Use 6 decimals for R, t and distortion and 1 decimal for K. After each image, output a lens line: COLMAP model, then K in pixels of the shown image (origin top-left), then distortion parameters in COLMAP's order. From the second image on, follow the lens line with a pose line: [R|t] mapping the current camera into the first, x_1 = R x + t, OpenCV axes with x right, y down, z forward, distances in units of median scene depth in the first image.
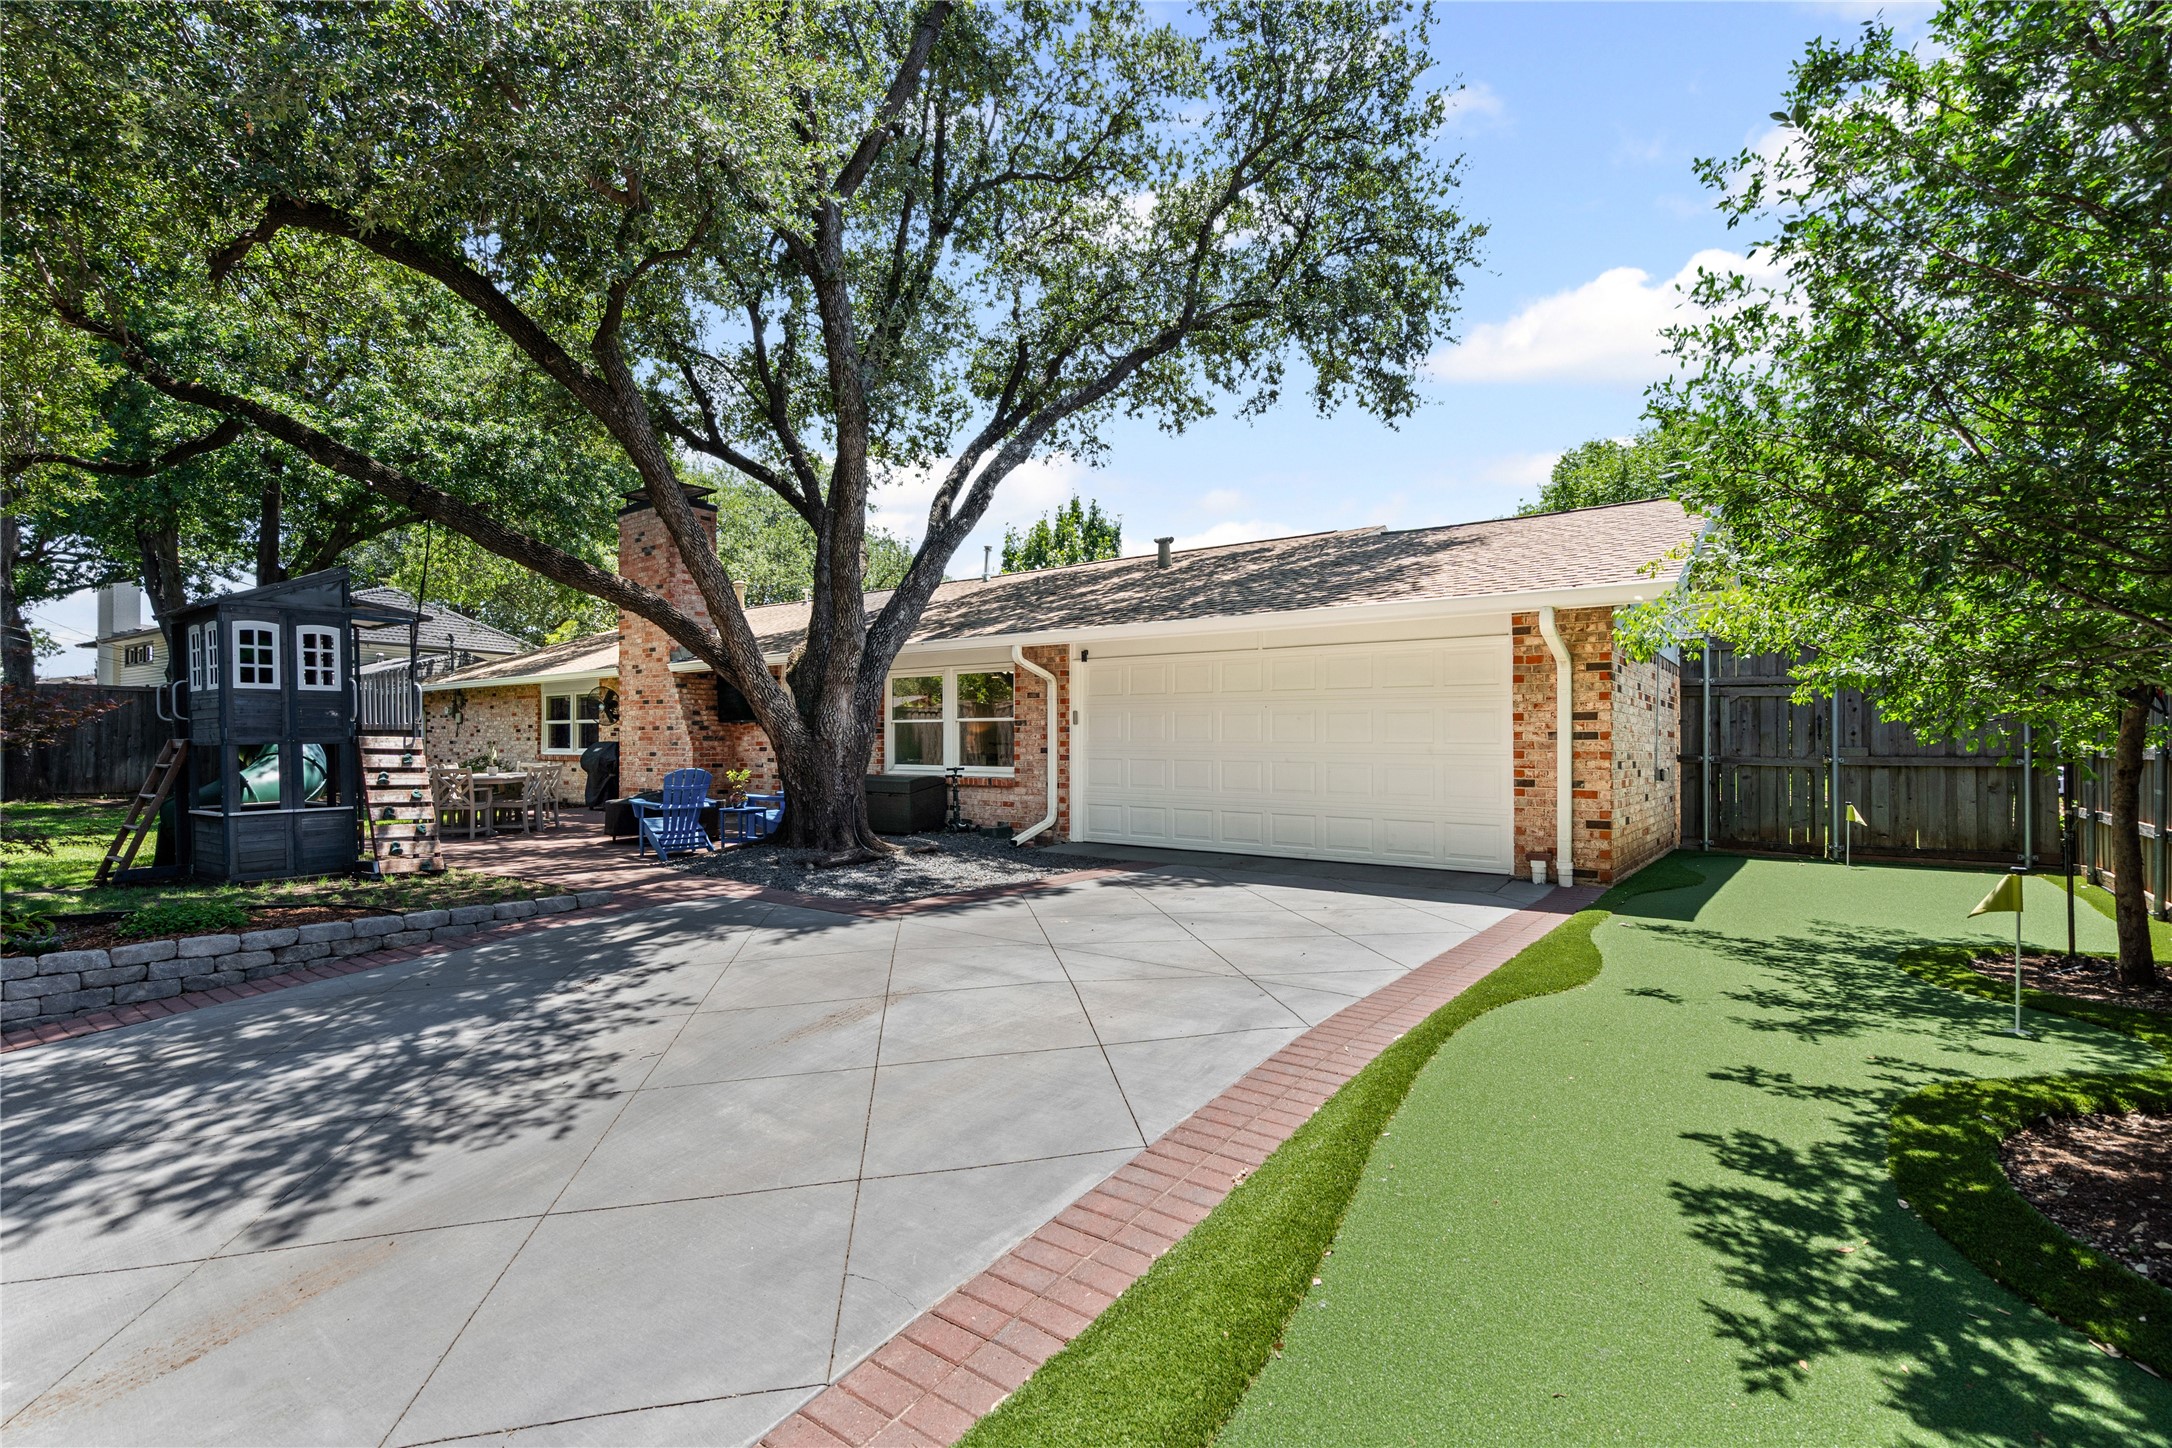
lens RADIAL K [[1015.4, 0, 1073.8], [0, 1015.4, 715.7], [0, 0, 1]] dist [0.028123, 0.001340]
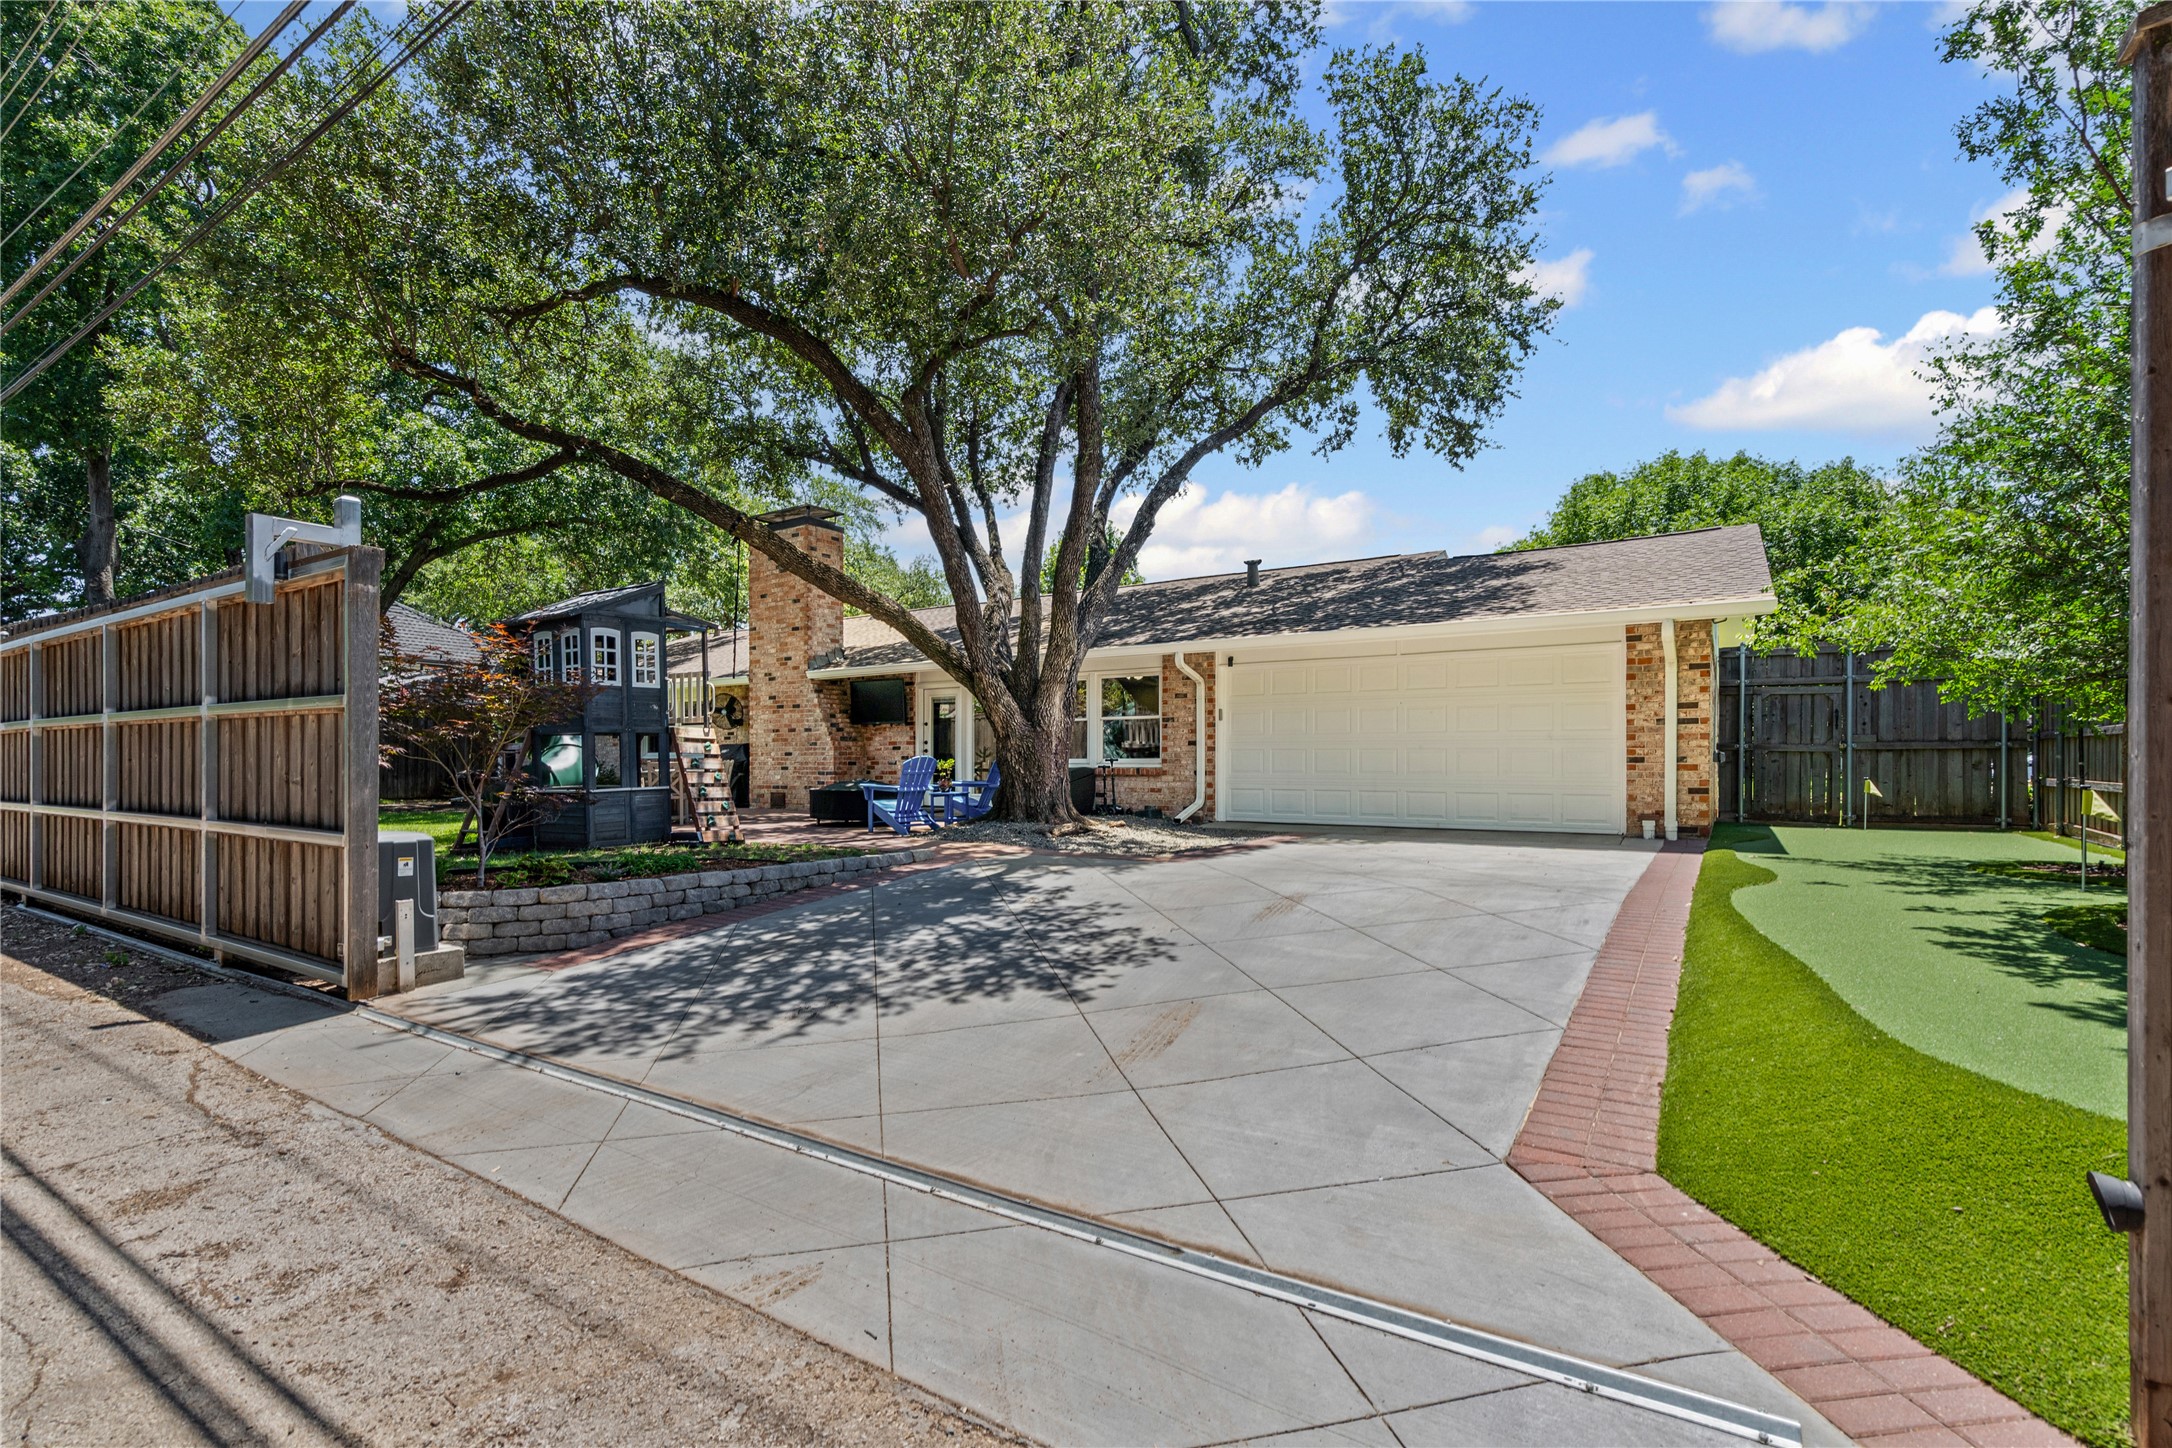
lens RADIAL K [[1015.4, 0, 1092.0], [0, 1015.4, 732.0], [0, 0, 1]] dist [0.028123, 0.001340]
pose [[0.997916, -0.002989, 0.064454, -0.221639], [0.003009, 0.999995, -0.000212, 0.021666], [-0.064453, 0.000405, 0.997921, -0.154491]]
